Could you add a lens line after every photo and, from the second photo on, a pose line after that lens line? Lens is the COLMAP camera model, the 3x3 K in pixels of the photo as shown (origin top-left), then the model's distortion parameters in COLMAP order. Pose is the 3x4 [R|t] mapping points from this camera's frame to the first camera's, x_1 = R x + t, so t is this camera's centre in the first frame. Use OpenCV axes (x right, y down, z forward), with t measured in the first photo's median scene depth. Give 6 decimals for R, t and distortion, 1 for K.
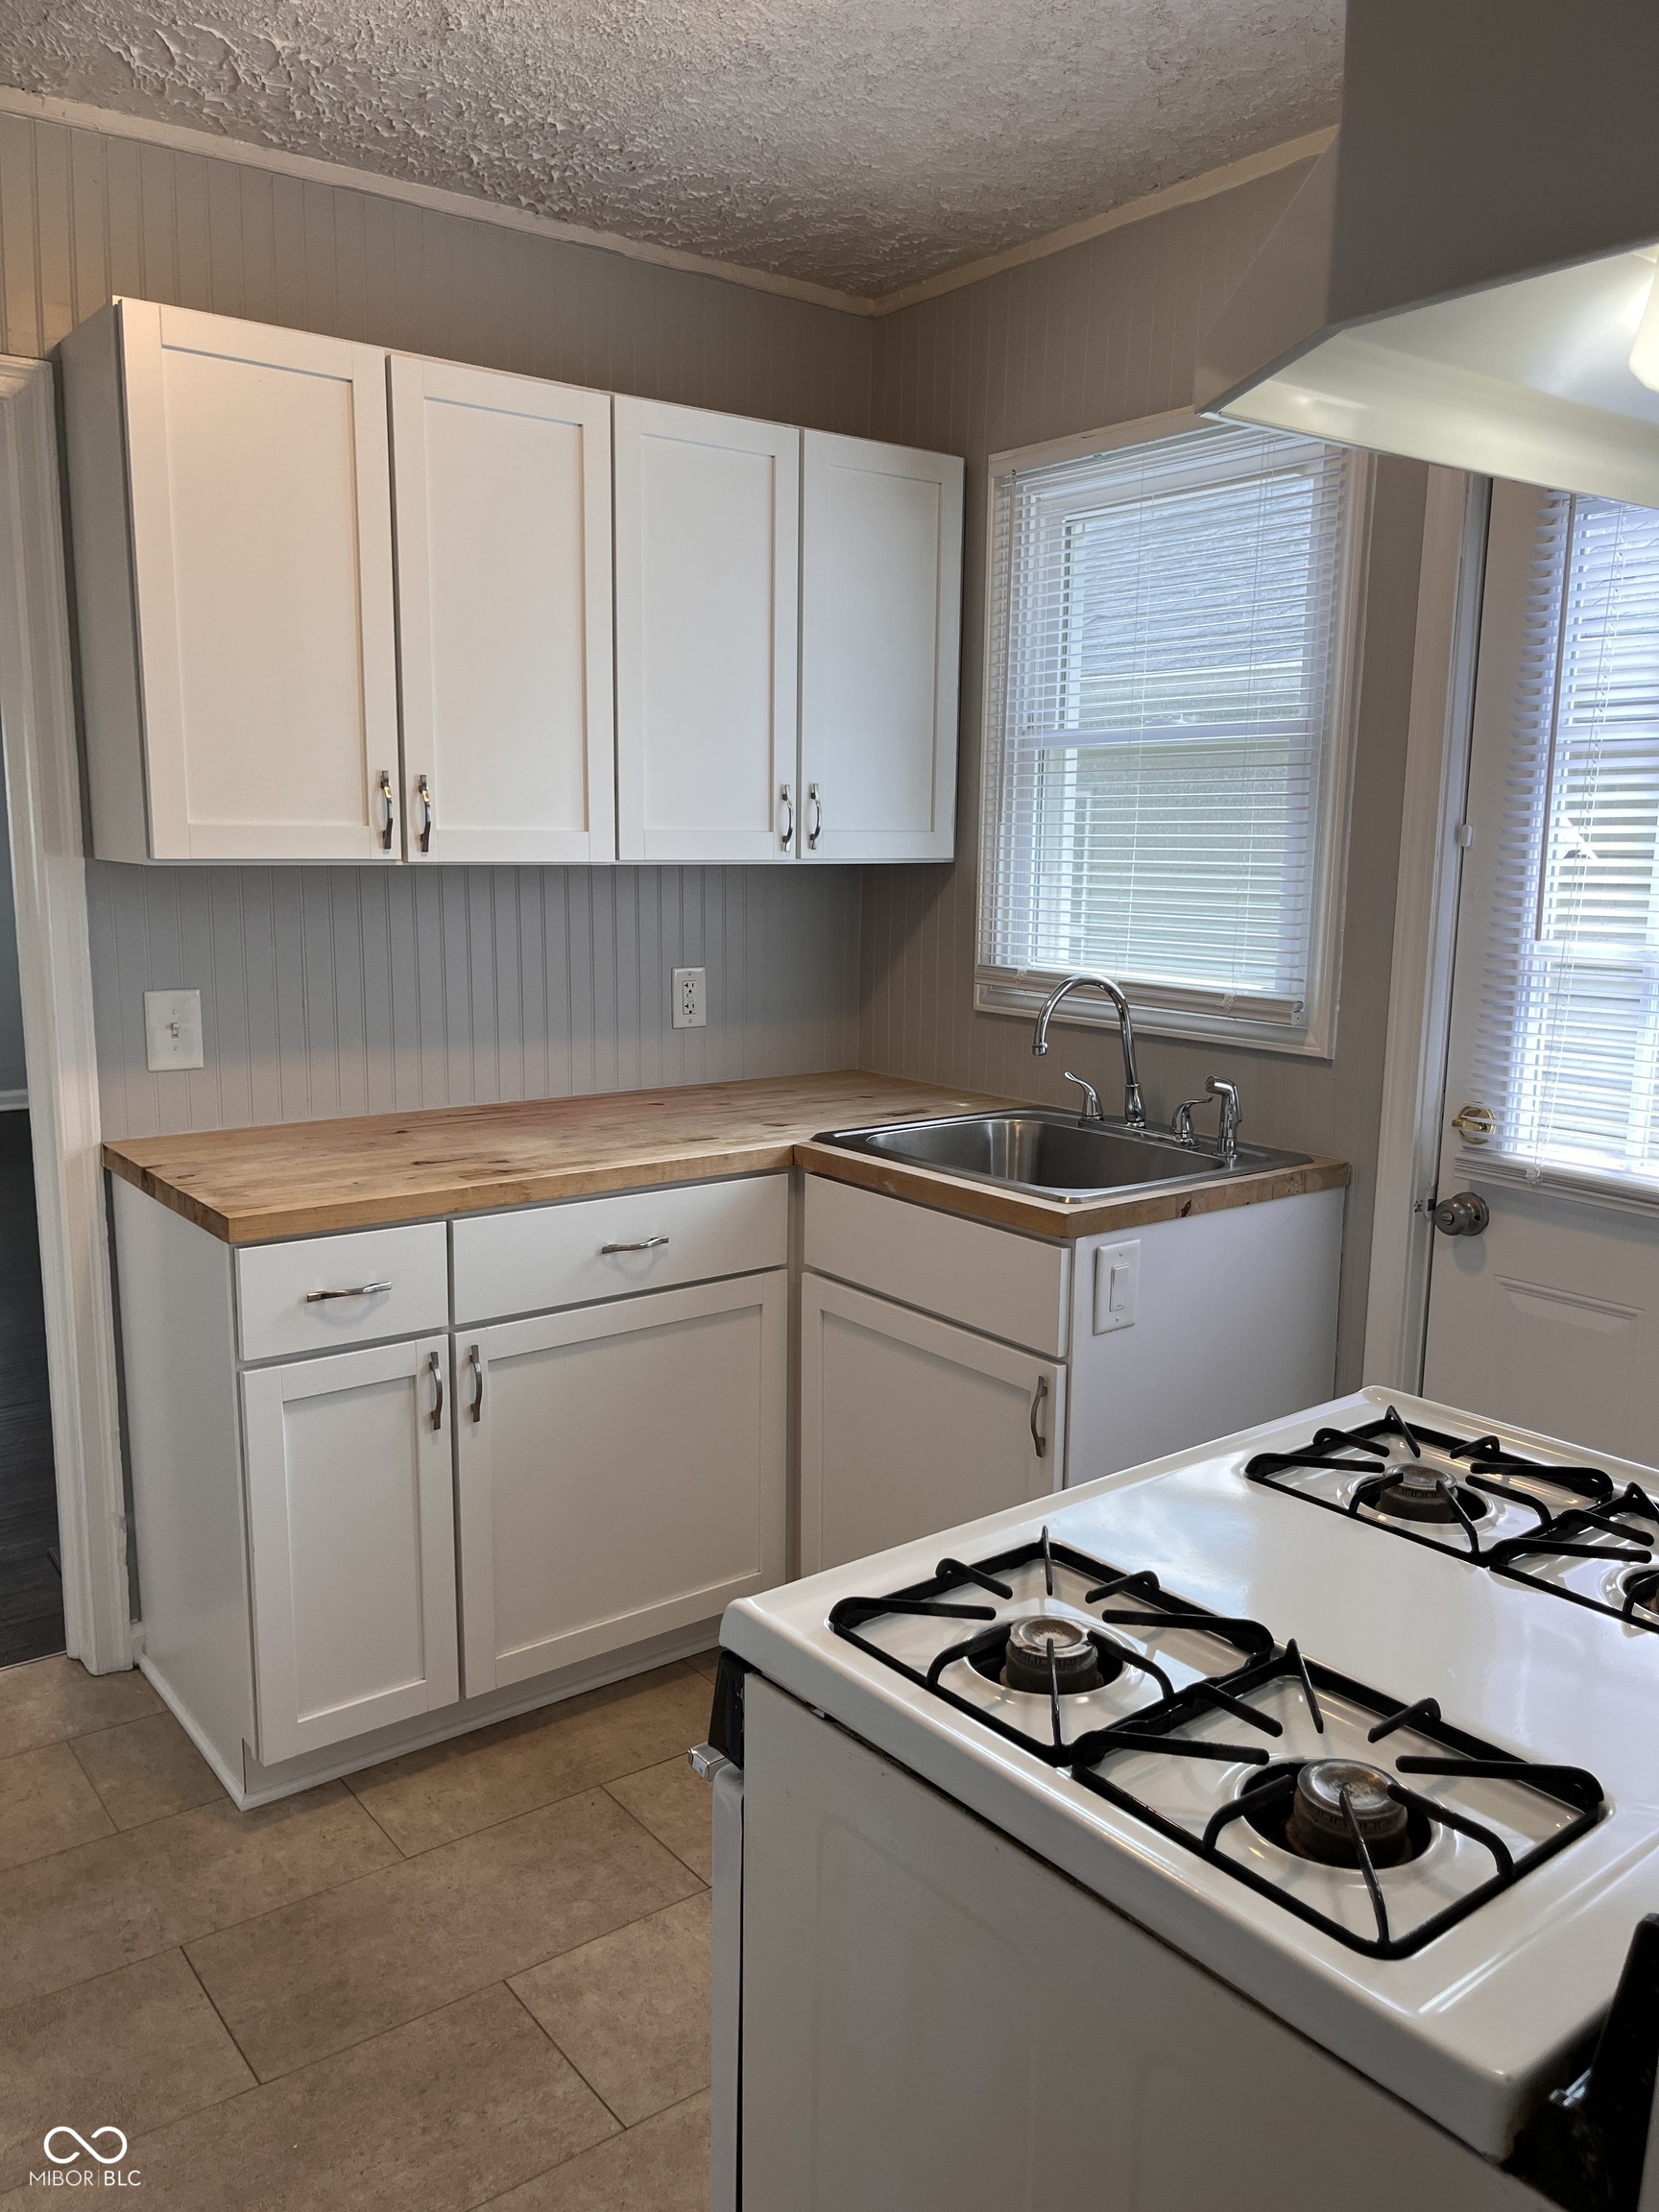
lens RADIAL K [[1629.7, 0, 829.5], [0, 1629.7, 1106.0], [0, 0, 1]] dist [0.006208, 0.000543]
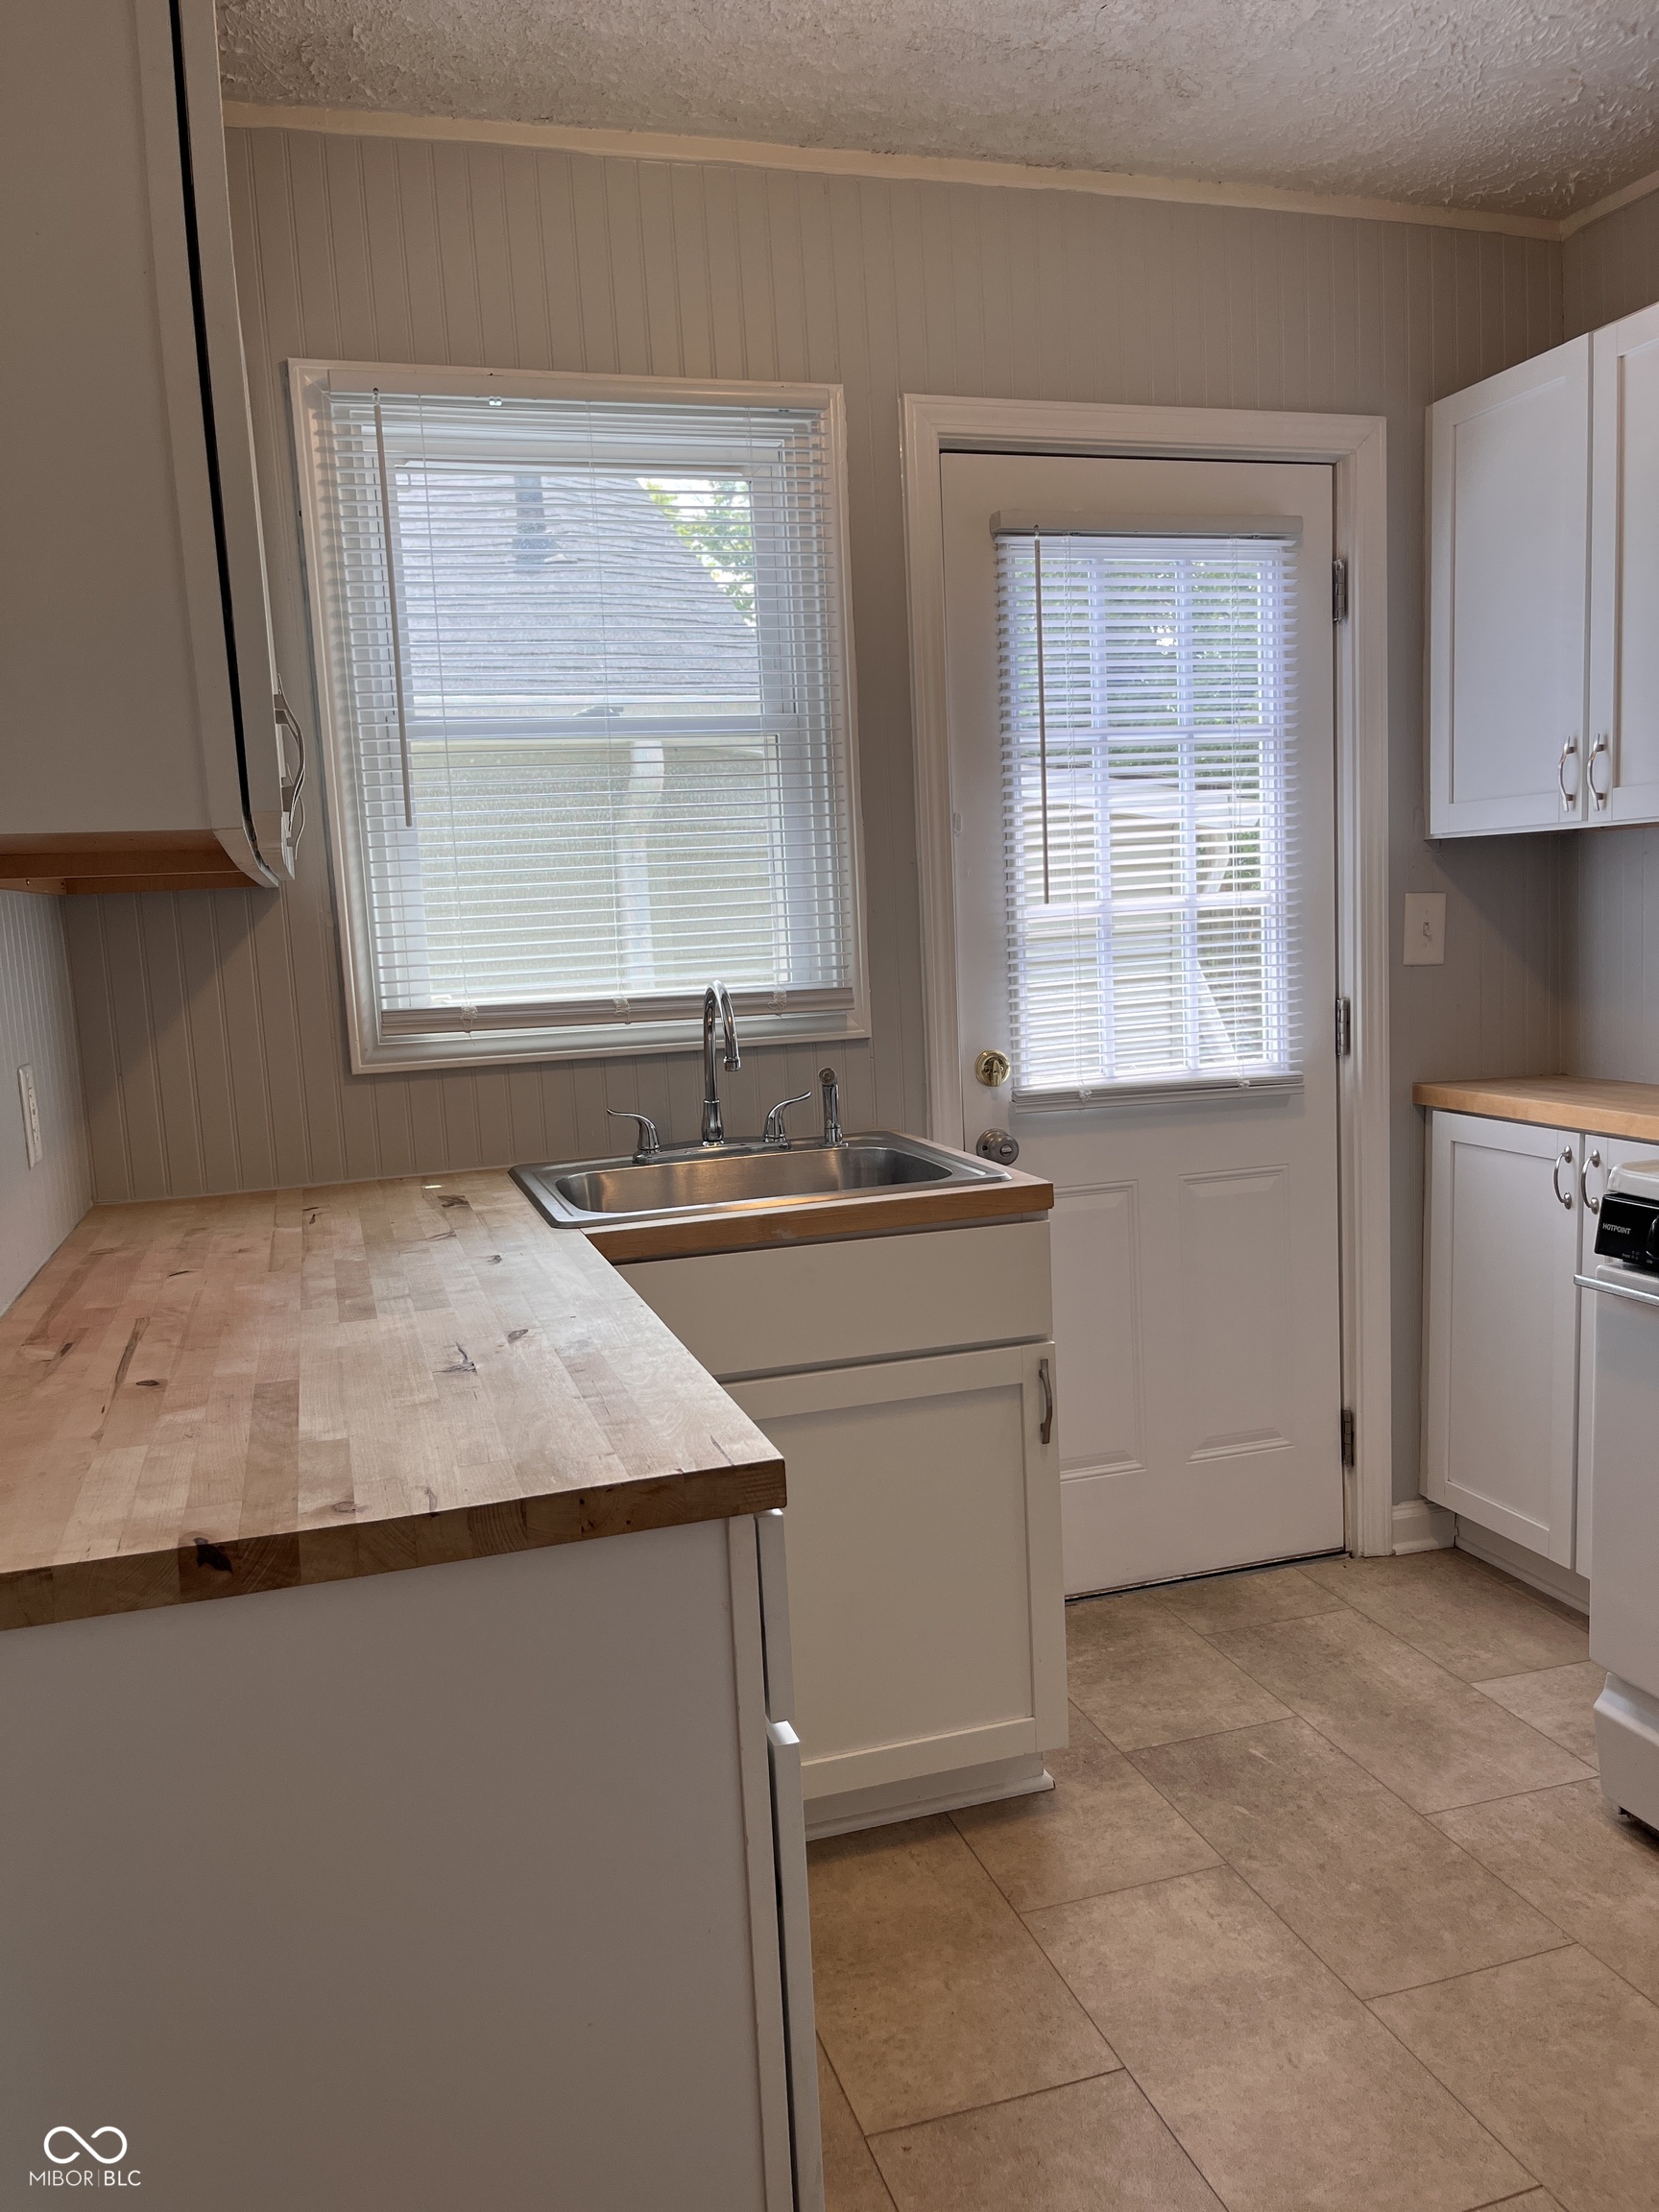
lens RADIAL K [[1660.6, 0, 802.9], [0, 1660.6, 1111.5], [0, 0, 1]] dist [0.055313, -0.093220]
pose [[0.360165, -0.142755, 0.921901, -0.706203], [0.205877, 0.976020, 0.070703, -0.067213], [-0.909888, 0.164334, 0.380919, 0.636160]]
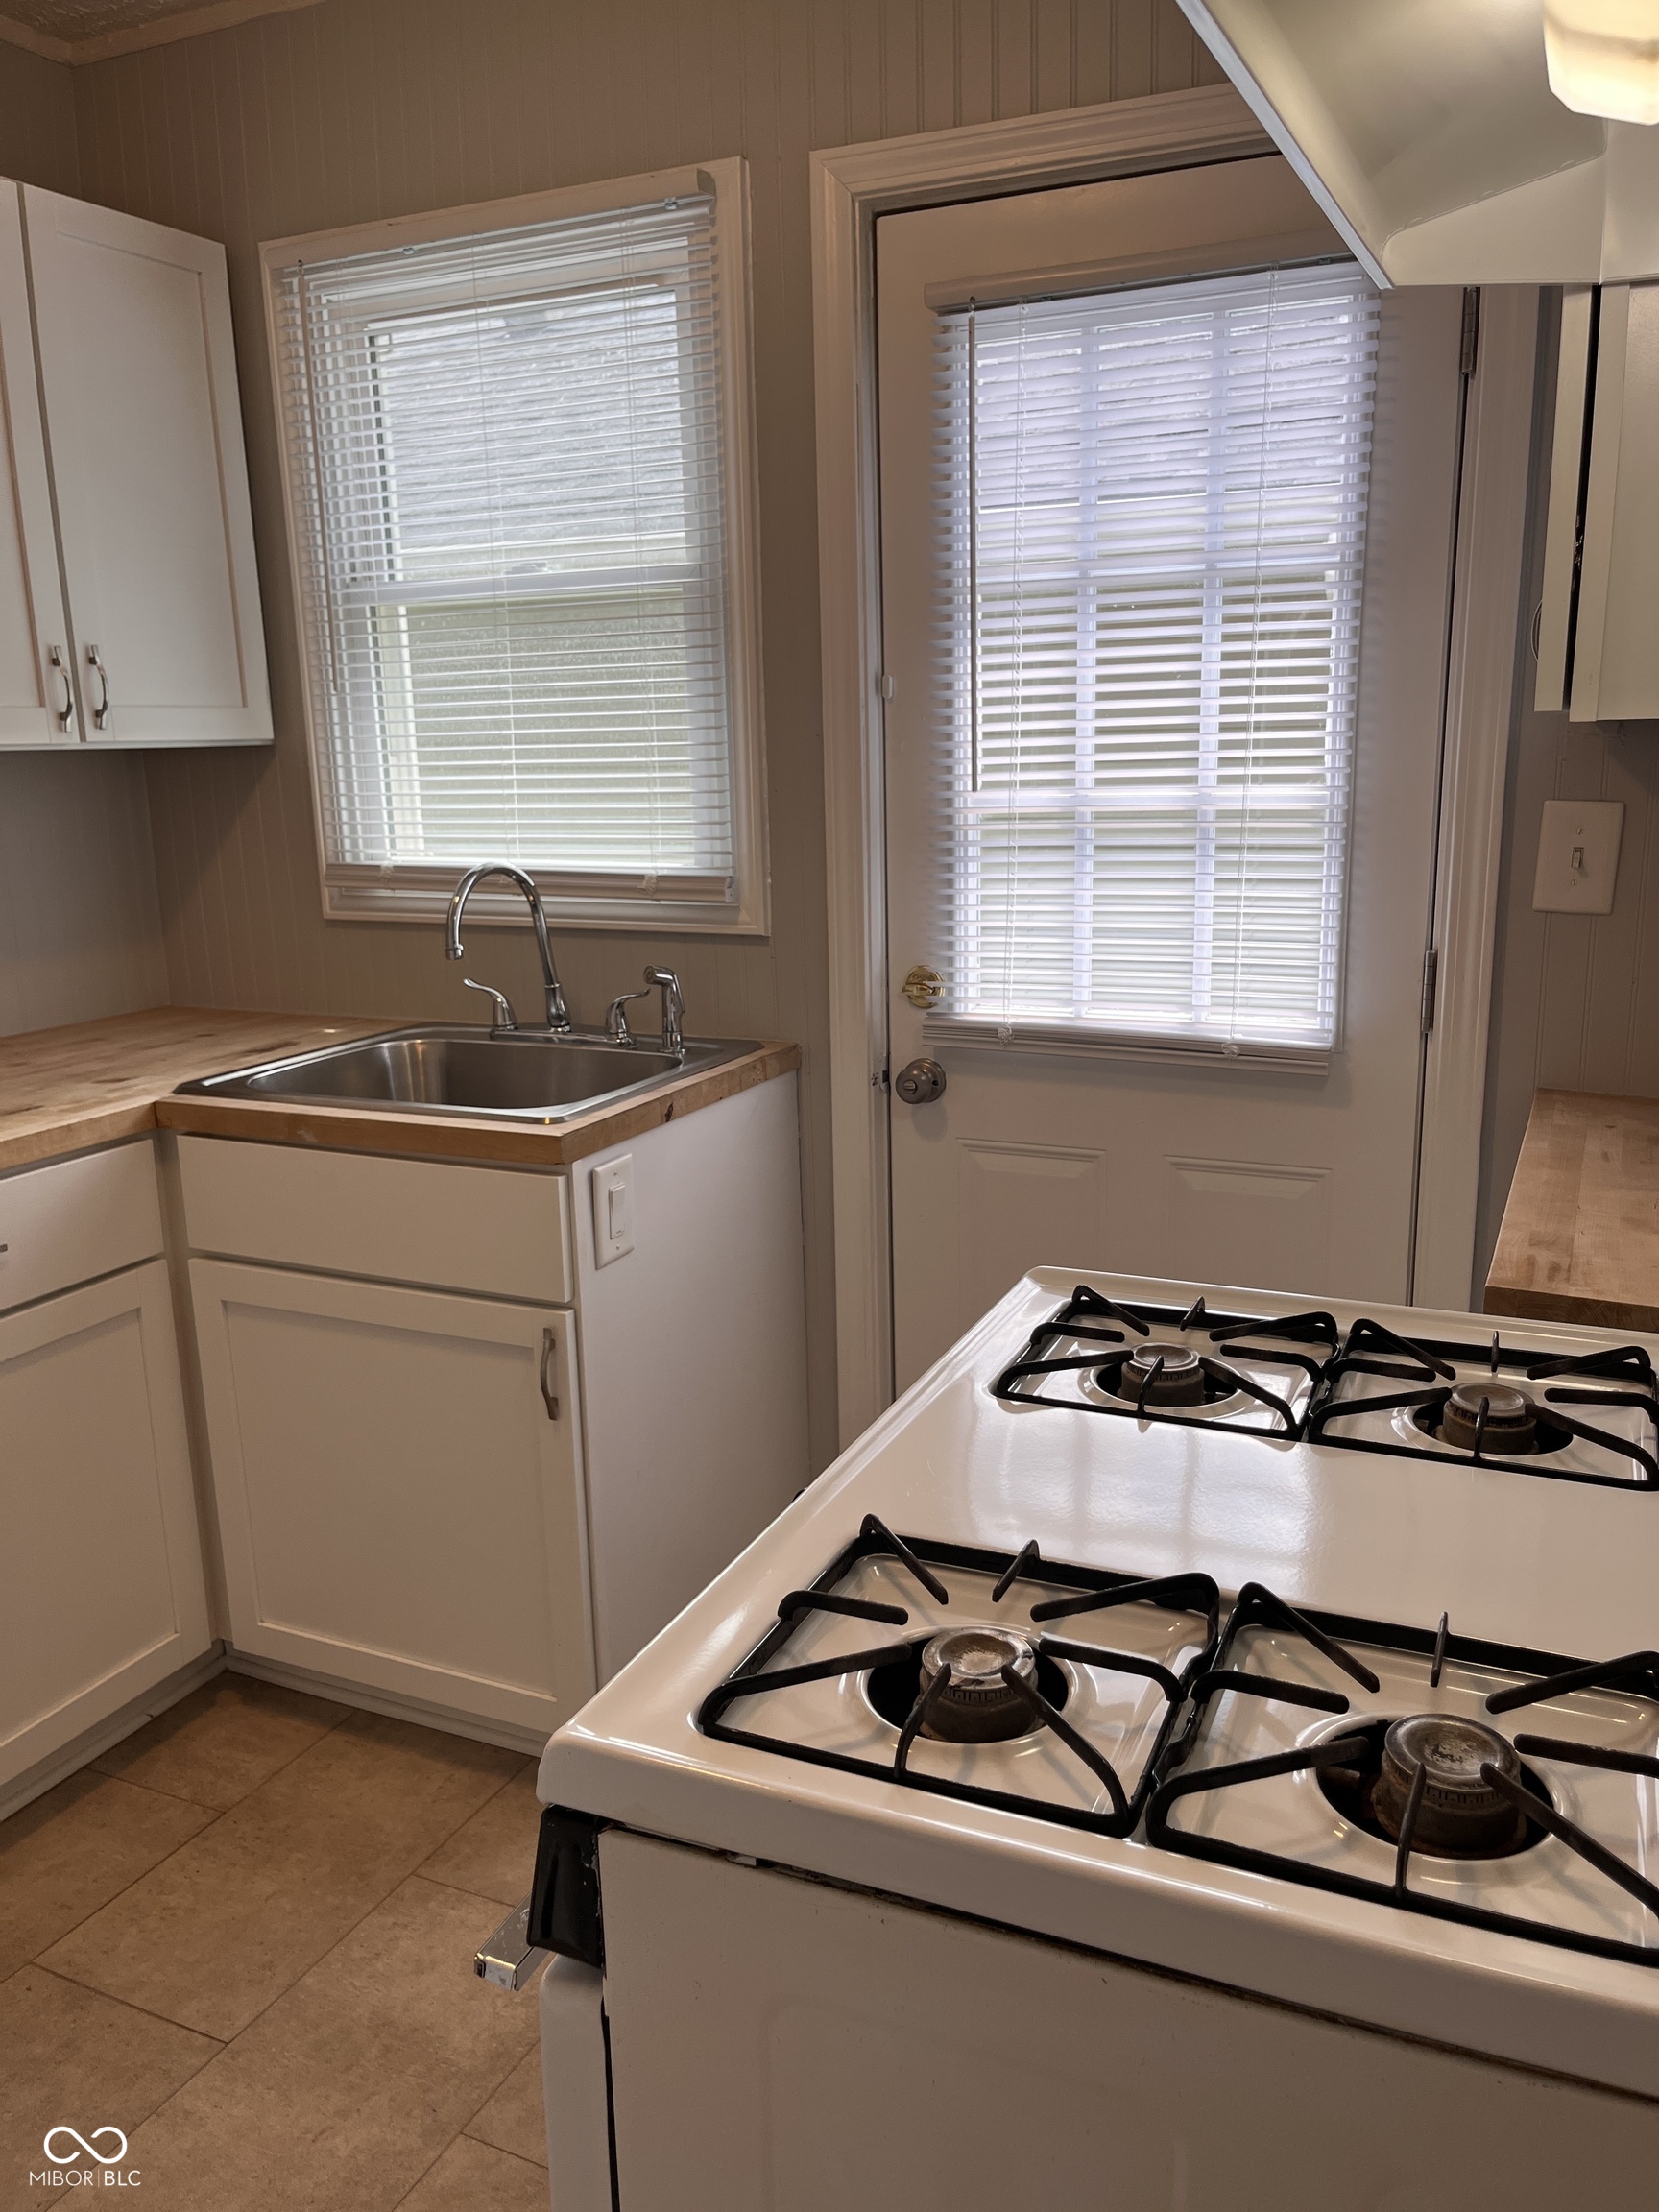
lens RADIAL K [[1652.4, 0, 829.5], [0, 1652.4, 1106.0], [0, 0, 1]] dist [0.059085, -0.102422]
pose [[0.883114, -0.131126, 0.450461, -0.101307], [0.107491, 0.991158, 0.077786, -0.001729], [-0.456678, -0.020273, 0.889401, 0.137089]]
